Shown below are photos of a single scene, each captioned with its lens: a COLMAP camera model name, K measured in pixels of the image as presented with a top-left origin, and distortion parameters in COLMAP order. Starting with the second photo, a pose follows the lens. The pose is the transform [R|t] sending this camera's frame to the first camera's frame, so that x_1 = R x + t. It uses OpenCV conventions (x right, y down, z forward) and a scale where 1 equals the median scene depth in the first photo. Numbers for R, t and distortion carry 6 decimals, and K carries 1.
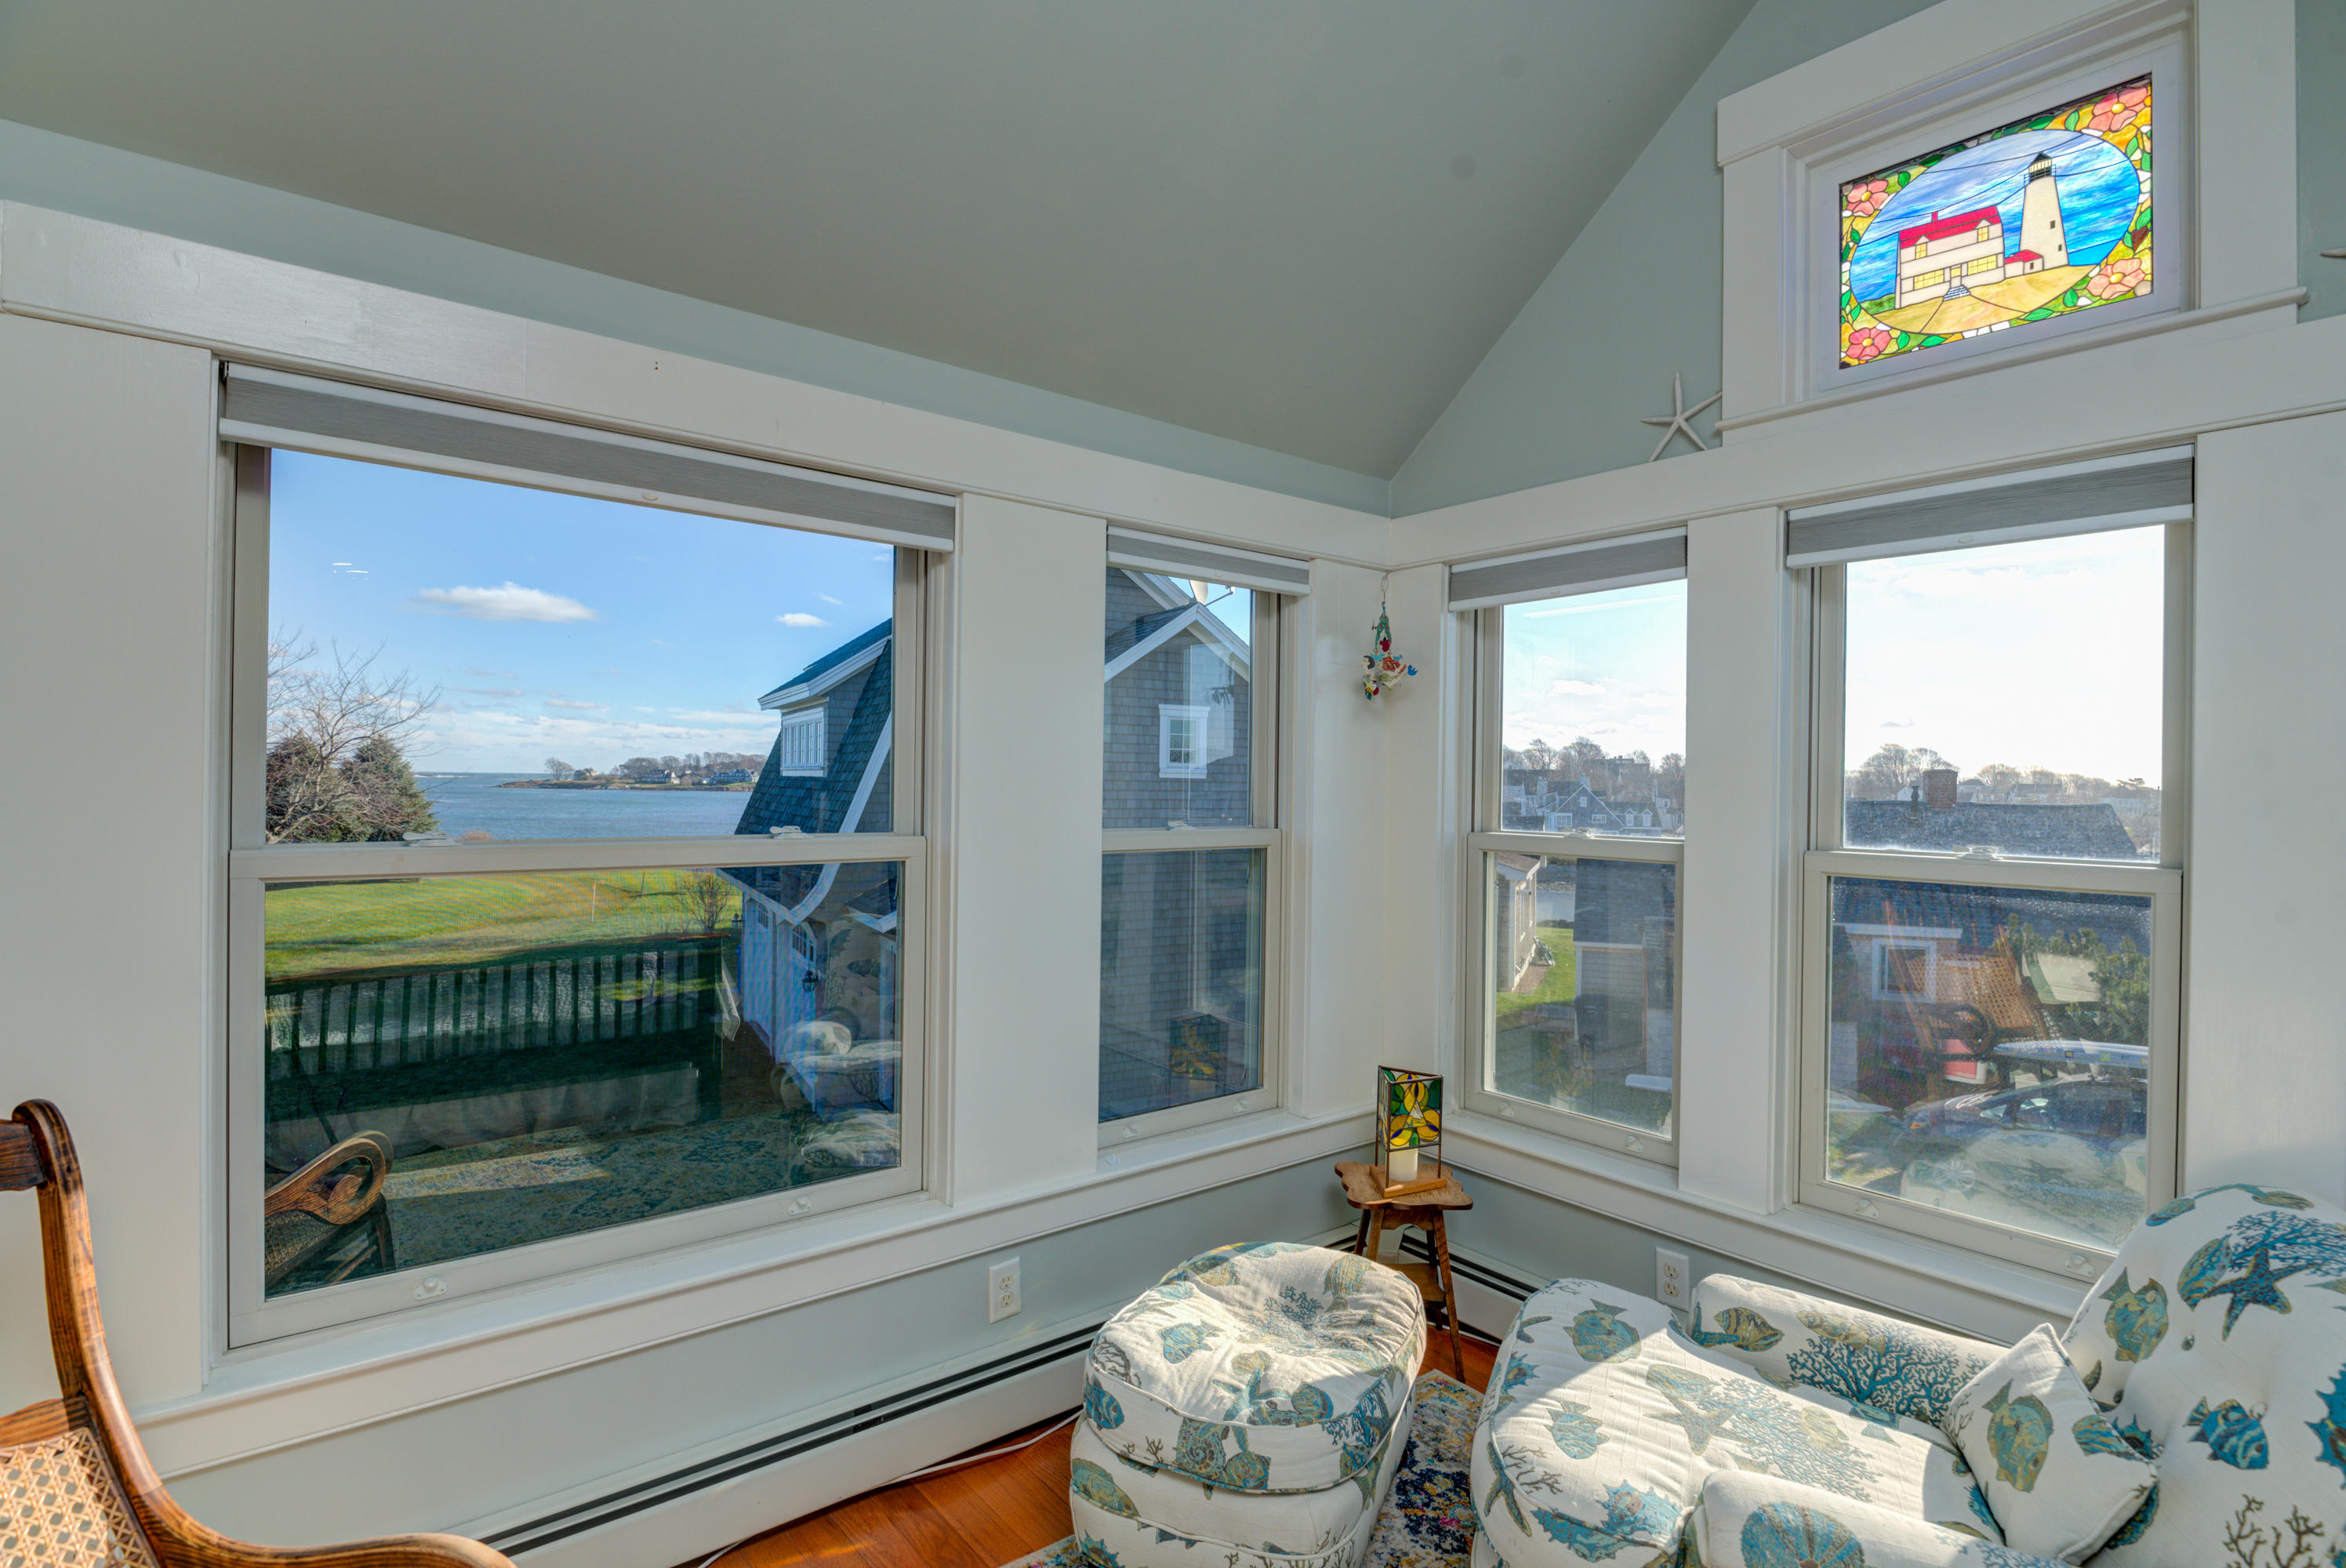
lens RADIAL K [[1154.4, 0, 1167.0], [0, 1154.4, 785.9], [0, 0, 1]] dist [-0.020425, -0.002449]
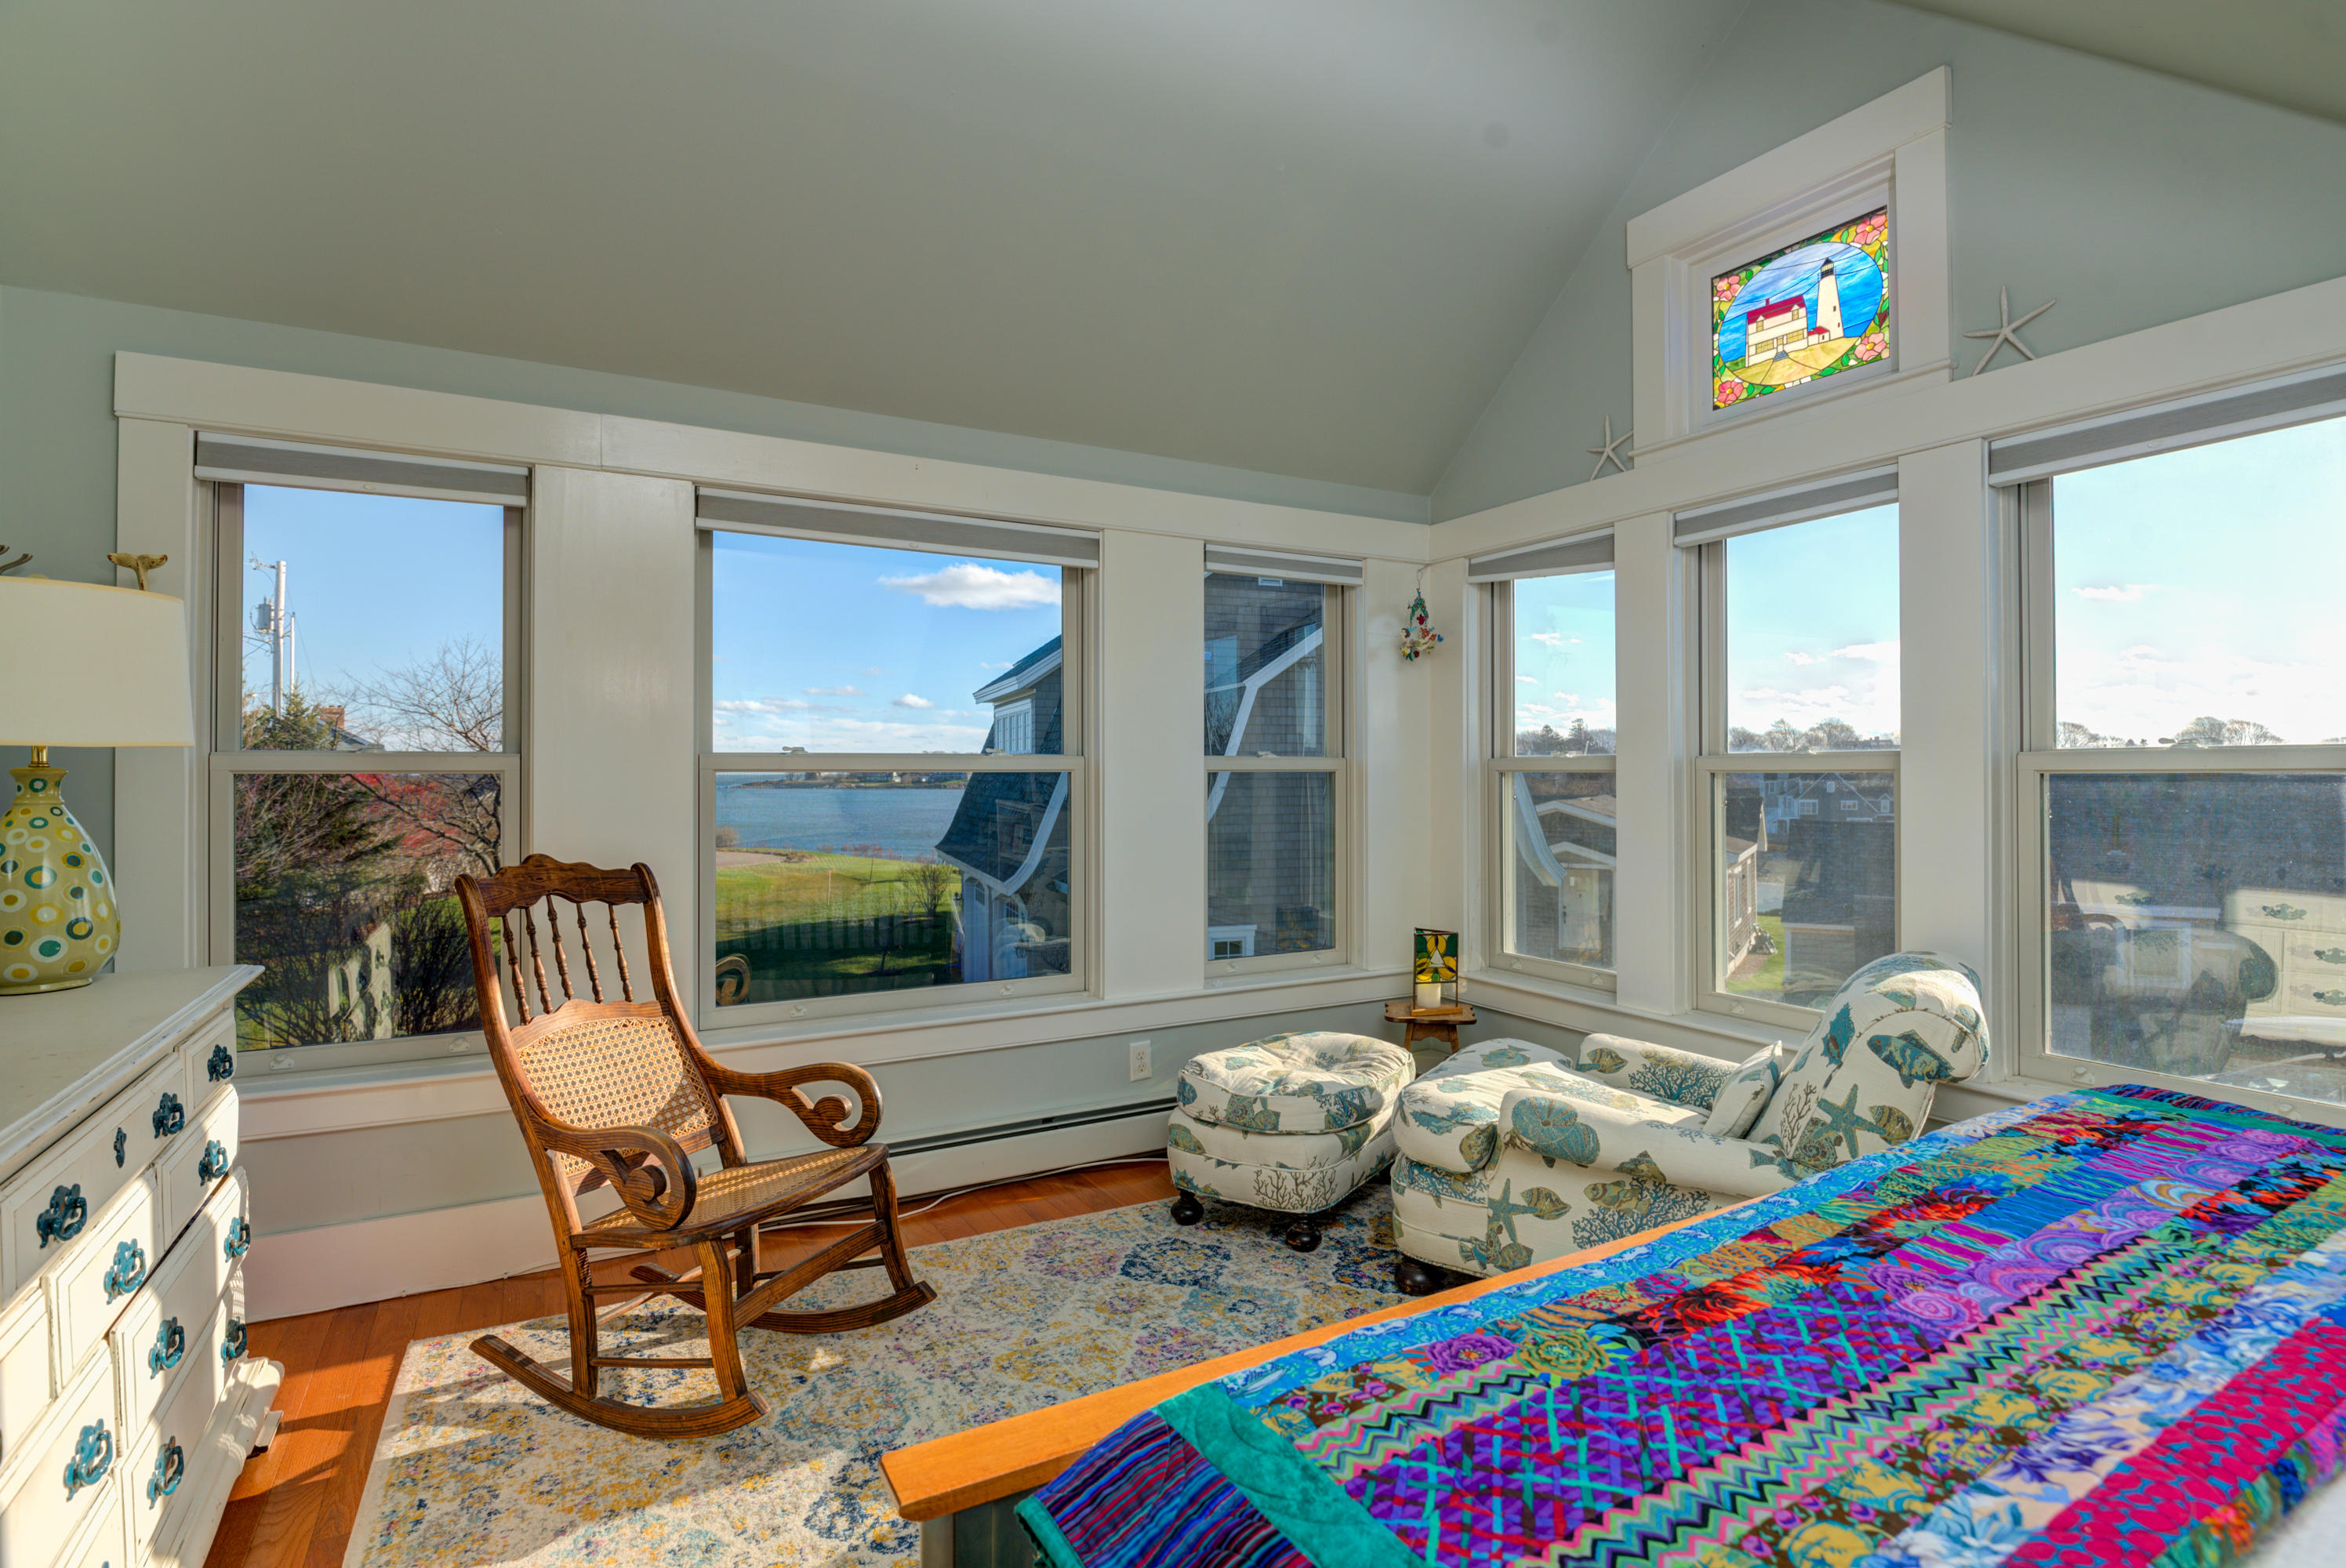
lens RADIAL K [[1154.4, 0, 1176.4], [0, 1154.4, 774.2], [0, 0, 1]] dist [-0.020425, -0.002449]
pose [[0.986002, -0.013956, -0.166148, 0.178650], [0.013763, 0.999903, -0.002311, 0.080019], [0.166164, -0.000008, 0.986098, -0.525676]]
